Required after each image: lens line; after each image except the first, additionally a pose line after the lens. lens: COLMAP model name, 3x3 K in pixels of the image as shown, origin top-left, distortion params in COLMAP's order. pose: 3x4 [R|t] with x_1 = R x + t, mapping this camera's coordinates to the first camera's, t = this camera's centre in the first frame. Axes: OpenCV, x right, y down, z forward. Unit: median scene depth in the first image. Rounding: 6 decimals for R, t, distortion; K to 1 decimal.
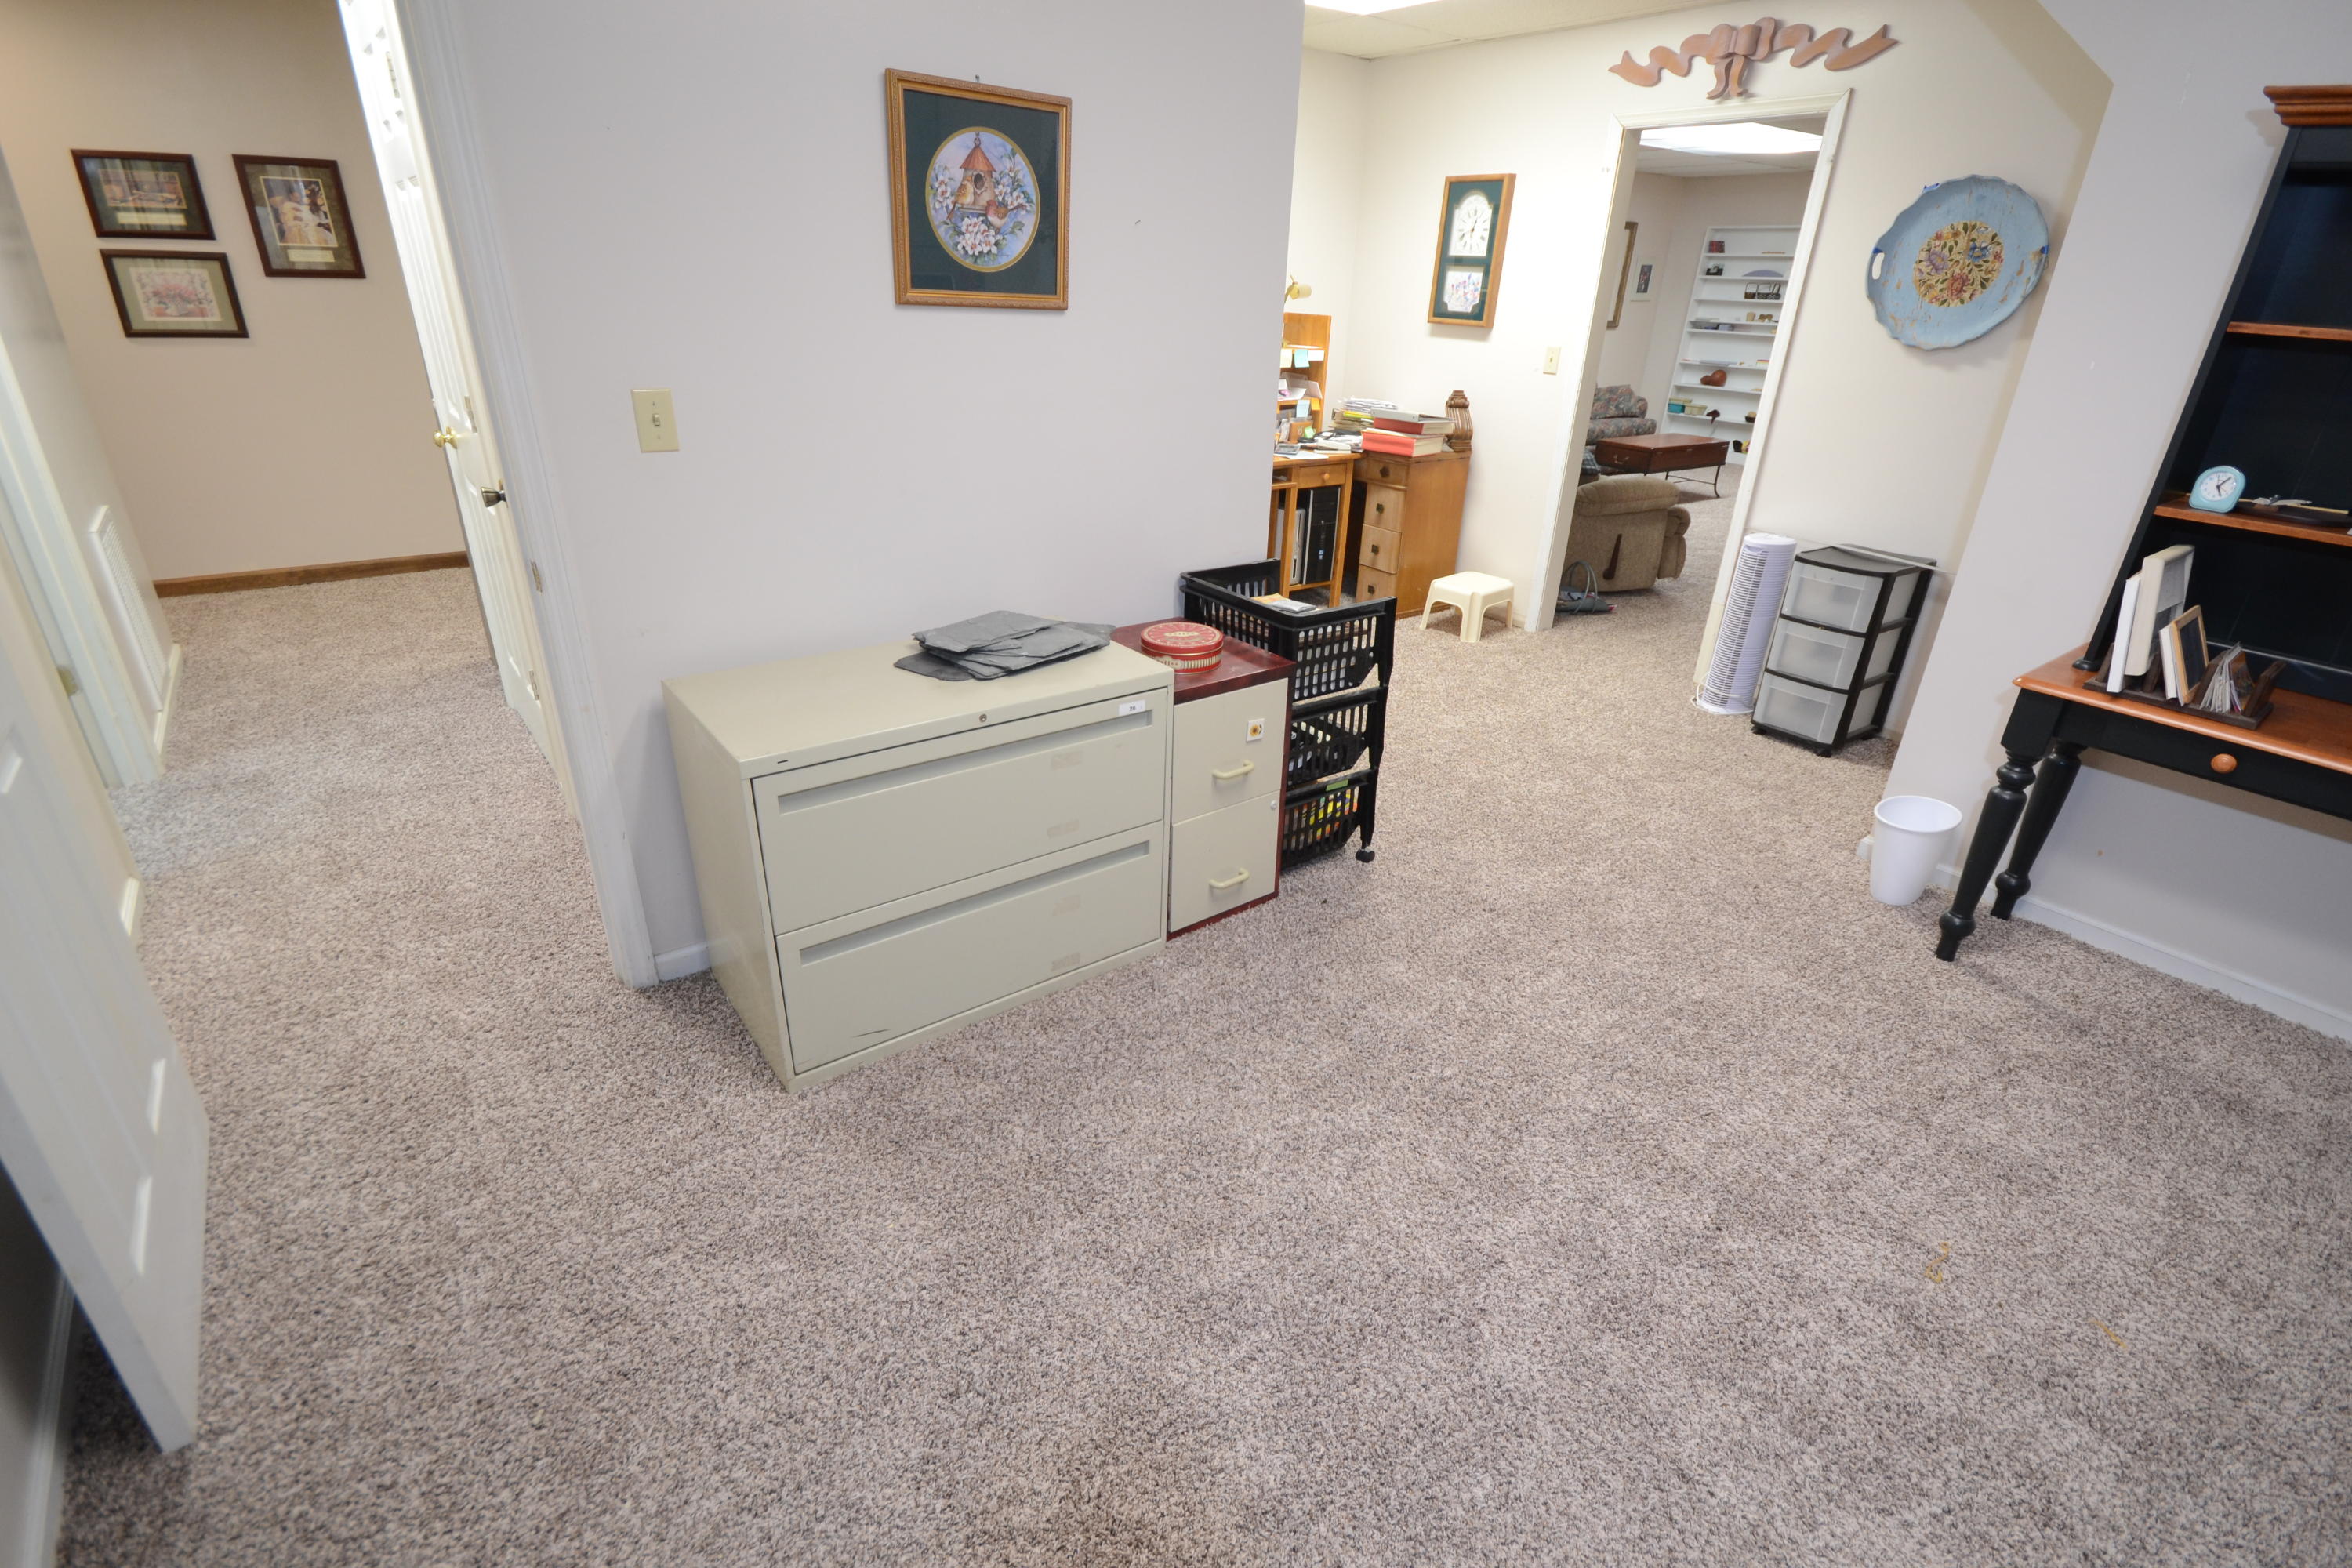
lens RADIAL K [[1072.0, 0, 1169.0], [0, 1072.0, 774.1], [0, 0, 1]] dist [0.000355, -0.005983]
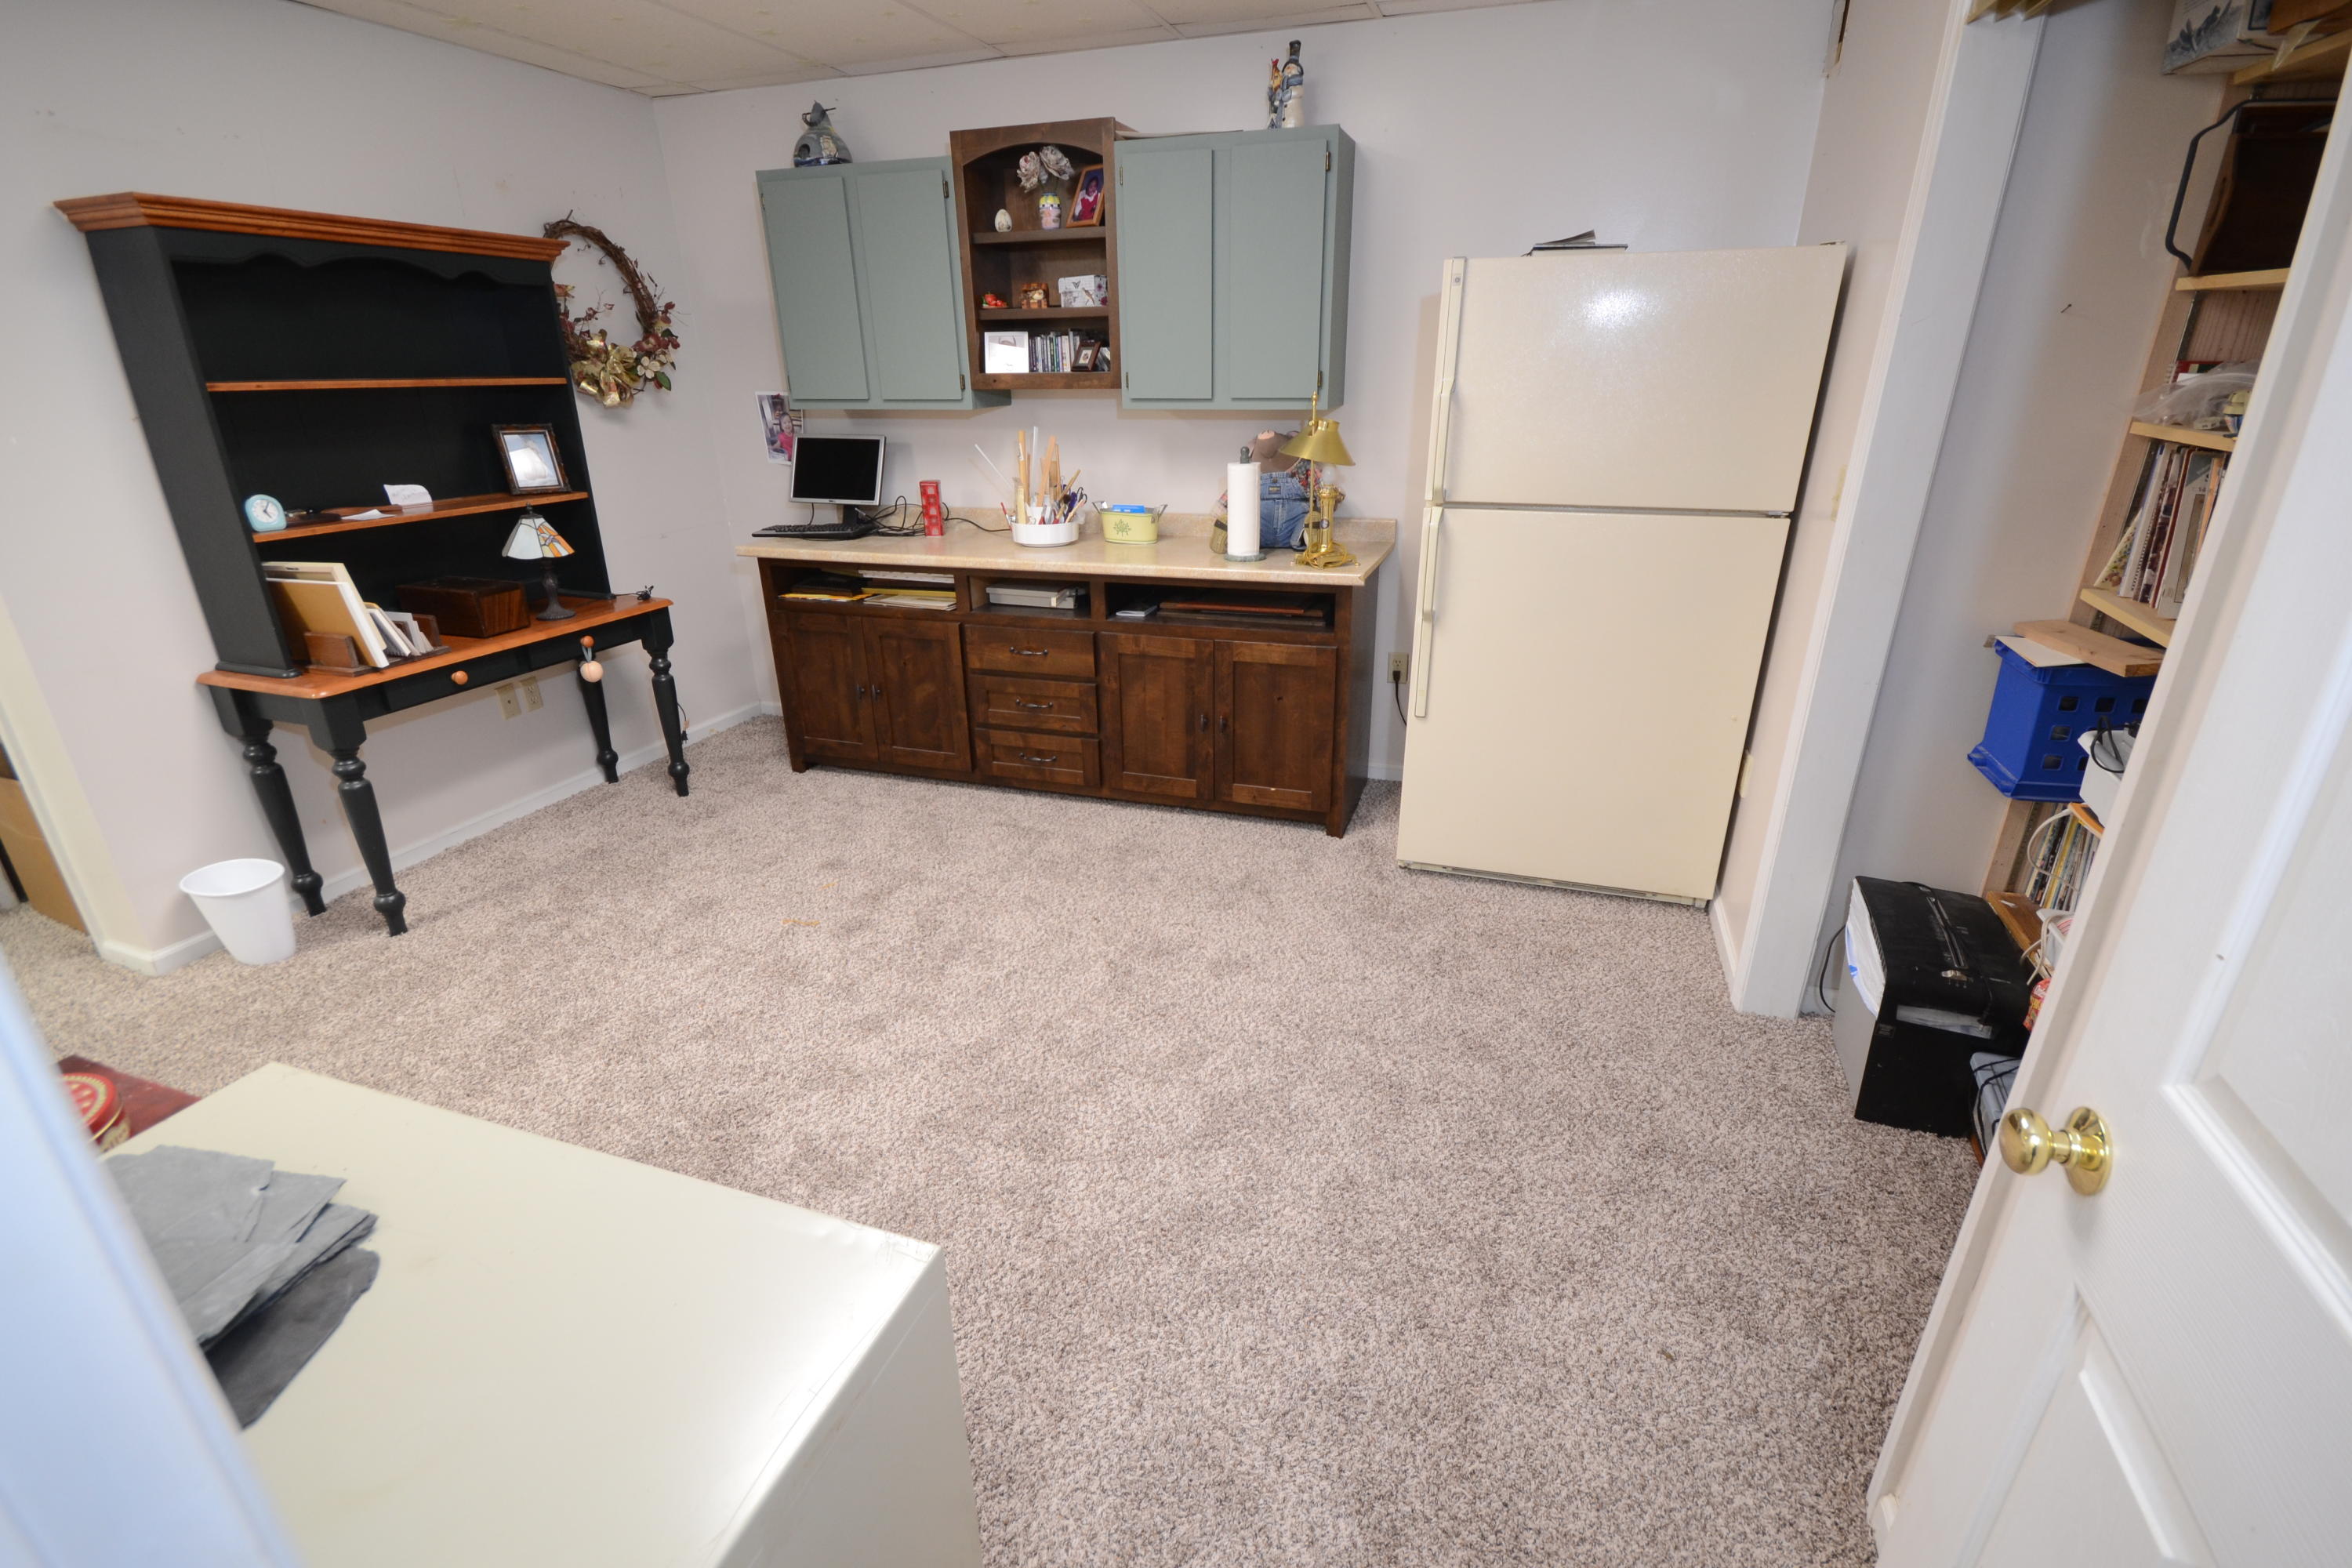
lens RADIAL K [[1099.0, 0, 1169.5], [0, 1099.0, 800.0], [0, 0, 1]] dist [-0.018277, -0.001395]
pose [[-0.566698, -0.327109, 0.756210, -0.411967], [0.332117, 0.749256, 0.572987, -0.235501], [-0.754024, 0.575860, -0.315963, 0.480081]]
